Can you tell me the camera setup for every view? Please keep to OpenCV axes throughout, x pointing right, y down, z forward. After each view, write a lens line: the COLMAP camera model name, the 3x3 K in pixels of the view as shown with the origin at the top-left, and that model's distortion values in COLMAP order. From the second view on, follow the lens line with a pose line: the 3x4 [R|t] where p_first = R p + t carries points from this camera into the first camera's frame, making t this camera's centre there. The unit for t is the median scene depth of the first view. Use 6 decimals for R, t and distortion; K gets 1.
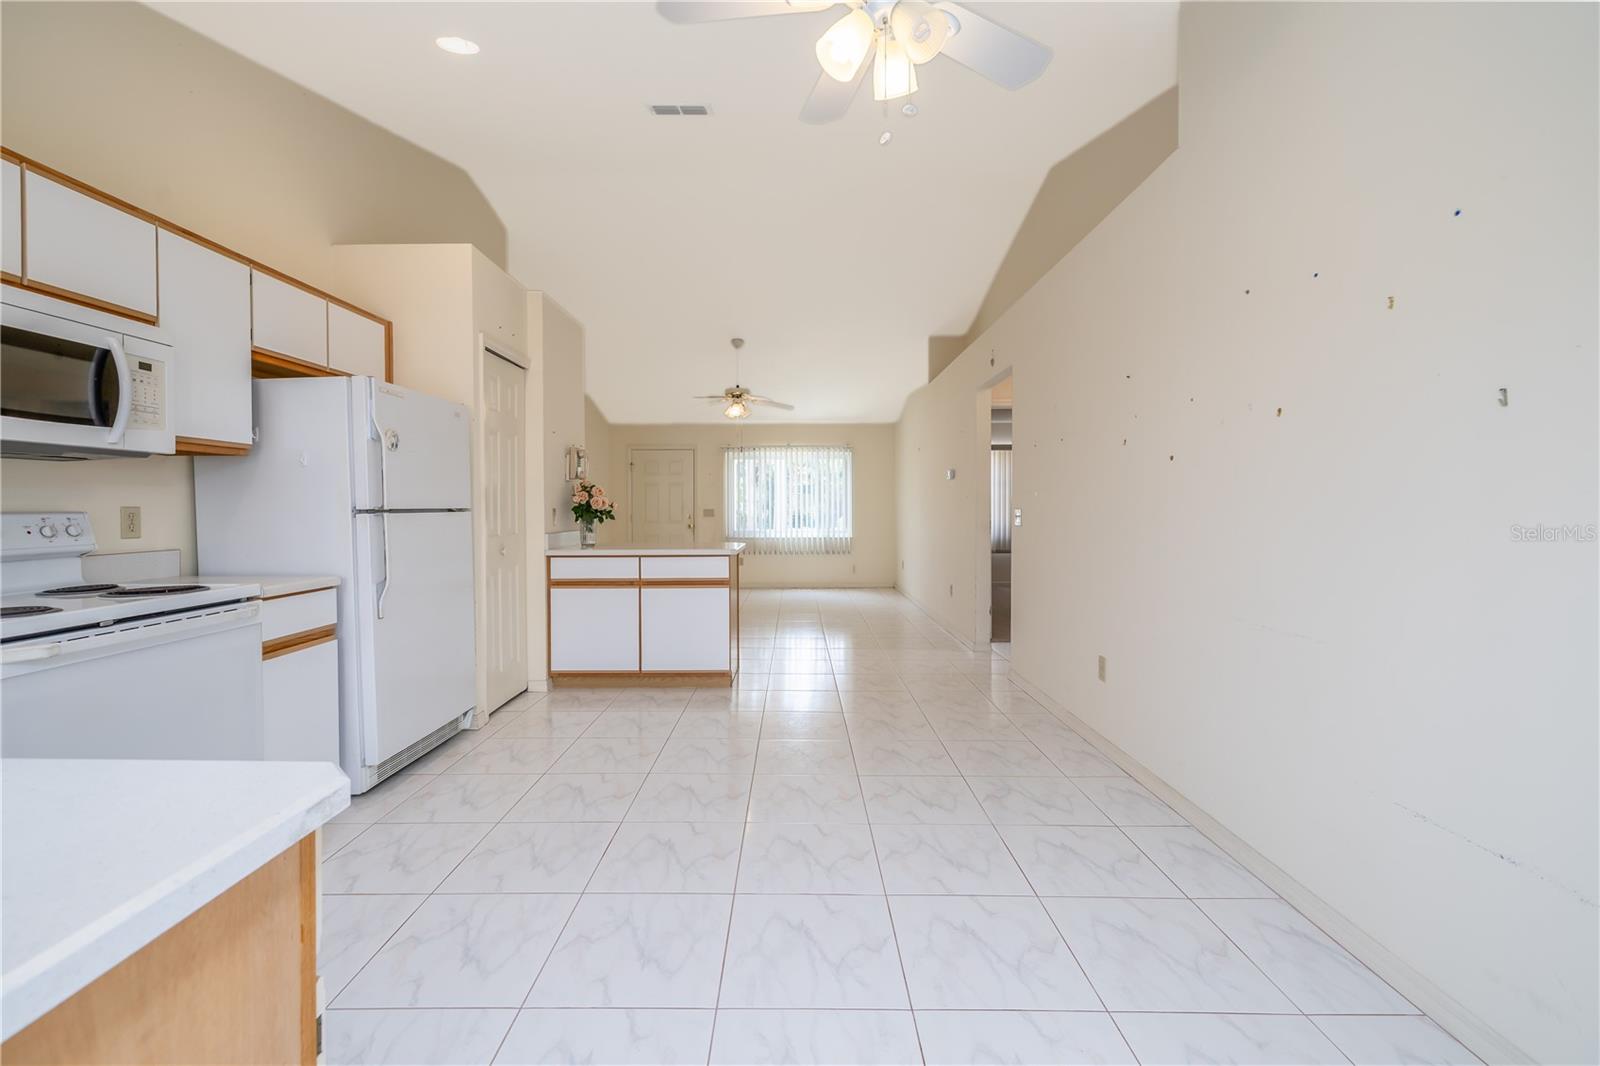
lens RADIAL K [[676.2, 0, 795.0], [0, 676.2, 513.5], [0, 0, 1]] dist [-0.000697, -0.000005]
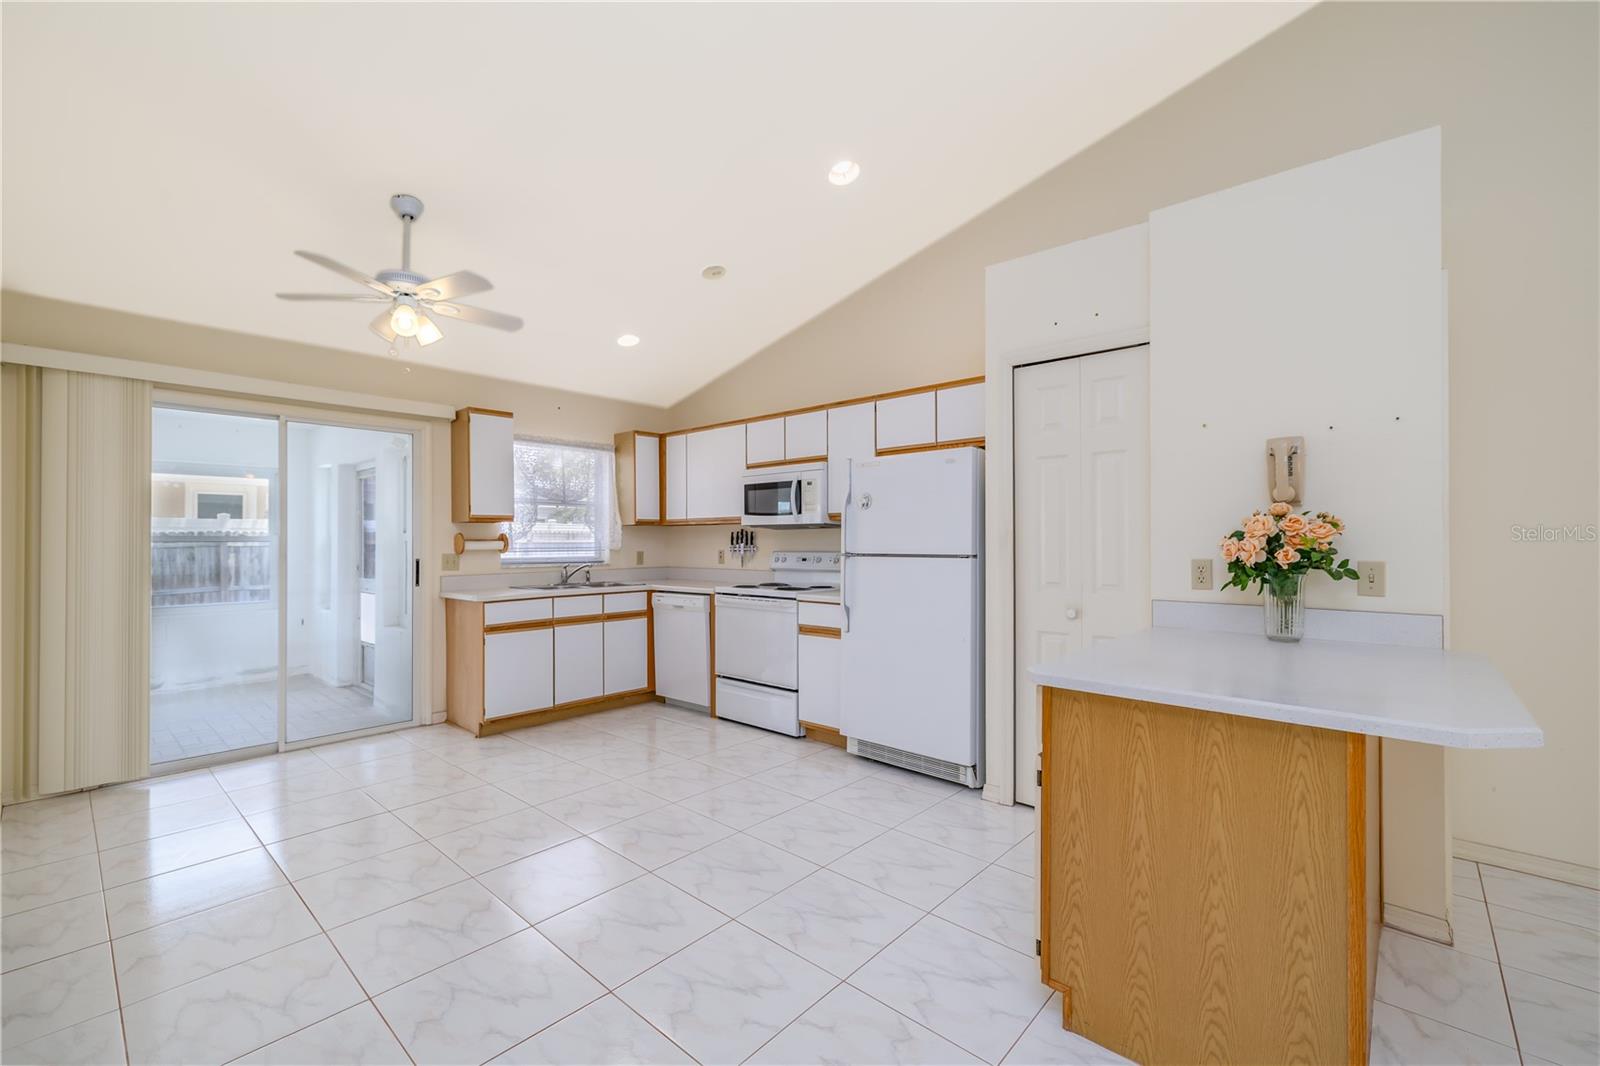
lens RADIAL K [[666.0, 0, 799.9], [0, 666.0, 540.4], [0, 0, 1]] dist [0.000120, 0.000070]
pose [[-0.664834, 0.000432, -0.746991, 0.509909], [-0.006479, 0.999959, 0.006345, -0.044127], [0.746963, 0.009059, -0.664804, 1.978066]]
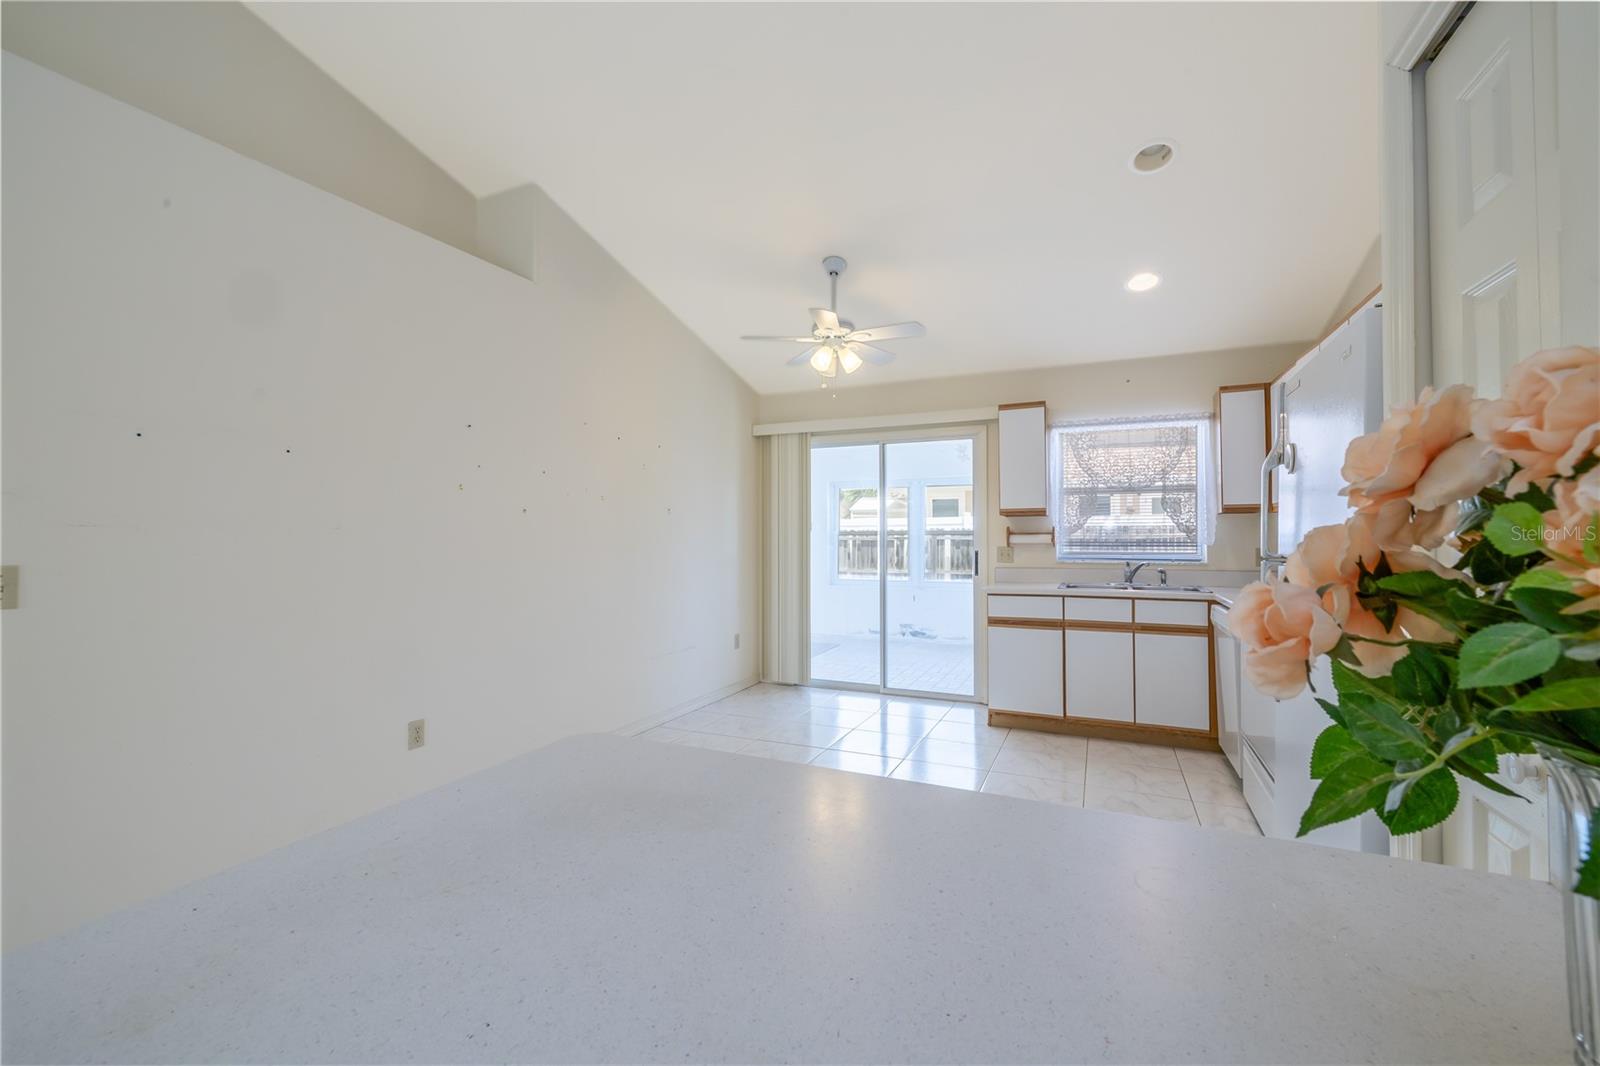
lens RADIAL K [[677.8, 0, 801.1], [0, 677.8, 528.8], [0, 0, 1]] dist [0.000352, 0.000050]
pose [[-0.913904, 0.005980, 0.405887, -0.474082], [0.007001, 0.999975, 0.001031, -0.047524], [-0.405870, 0.003784, -0.913923, 2.066895]]
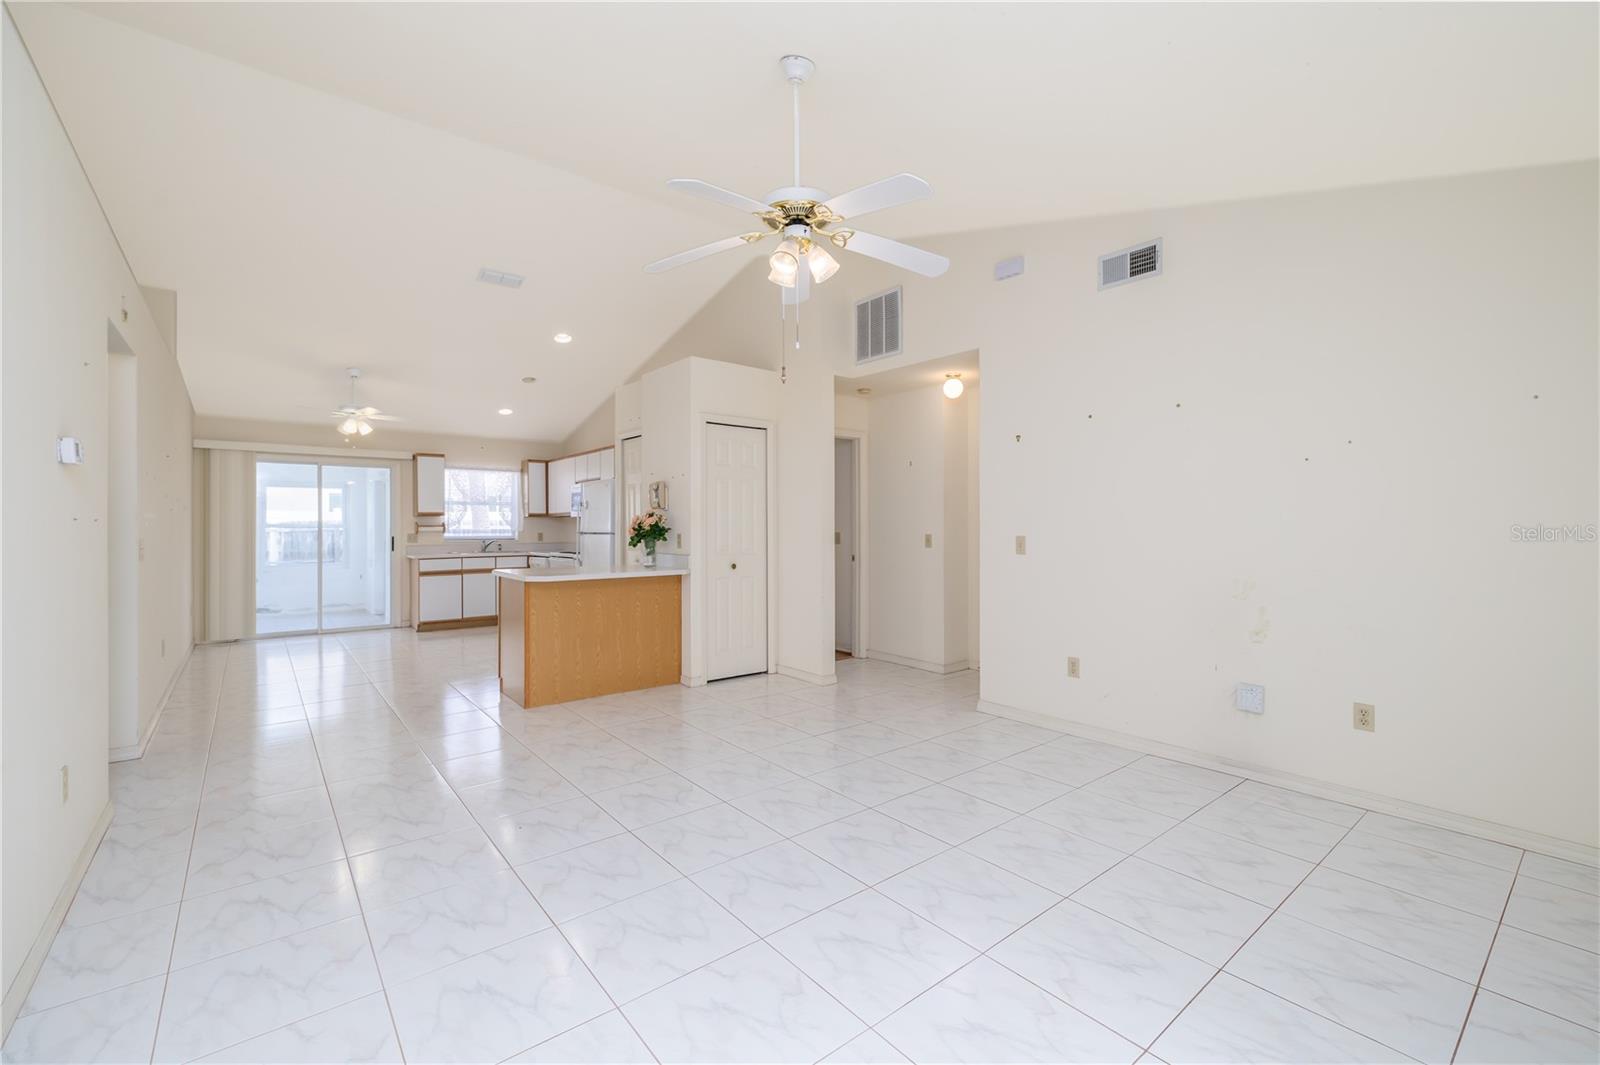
lens RADIAL K [[666.0, 0, 799.9], [0, 666.0, 539.9], [0, 0, 1]] dist [0.000120, 0.000070]
pose [[-0.772439, 0.016722, -0.634869, 0.390825], [-0.003530, 0.999525, 0.030621, -0.065901], [0.635080, 0.025894, -0.772013, 3.797821]]
